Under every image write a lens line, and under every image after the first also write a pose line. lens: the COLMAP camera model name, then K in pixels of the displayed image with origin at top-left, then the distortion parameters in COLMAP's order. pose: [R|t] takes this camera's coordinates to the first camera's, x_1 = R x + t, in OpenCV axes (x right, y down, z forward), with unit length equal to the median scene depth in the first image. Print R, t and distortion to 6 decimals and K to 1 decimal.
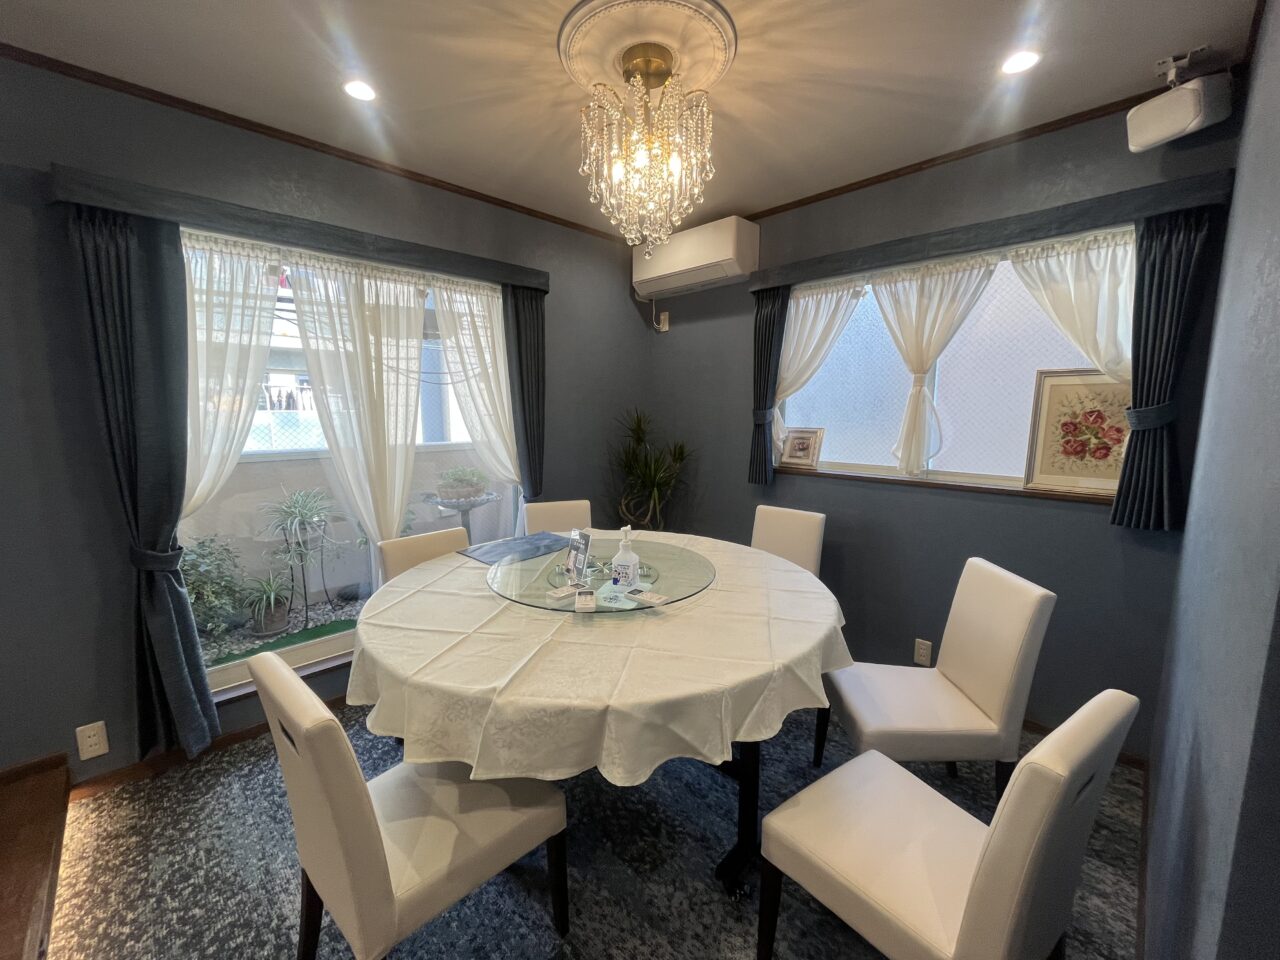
lens RADIAL K [[518.9, 0, 643.9], [0, 518.9, 480.1], [0, 0, 1]] dist [-0.004653, 0.000391]
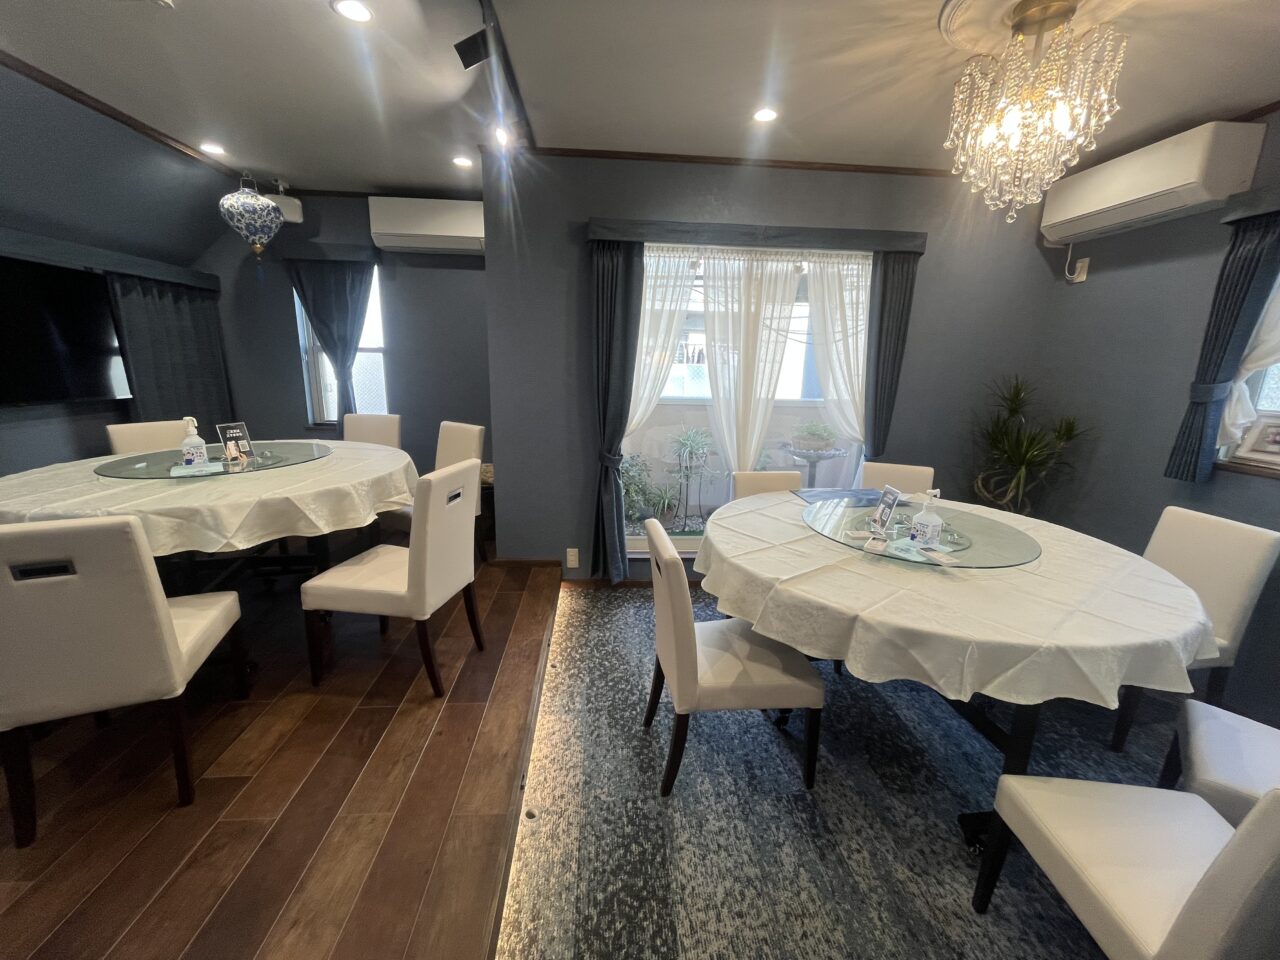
lens RADIAL K [[518.9, 0, 643.9], [0, 518.9, 480.1], [0, 0, 1]] dist [-0.004653, 0.000391]
pose [[0.762755, 0.162963, -0.625818, 0.164963], [-0.111520, 0.986377, 0.120930, 0.007011], [0.637000, -0.022449, 0.770537, -0.187621]]
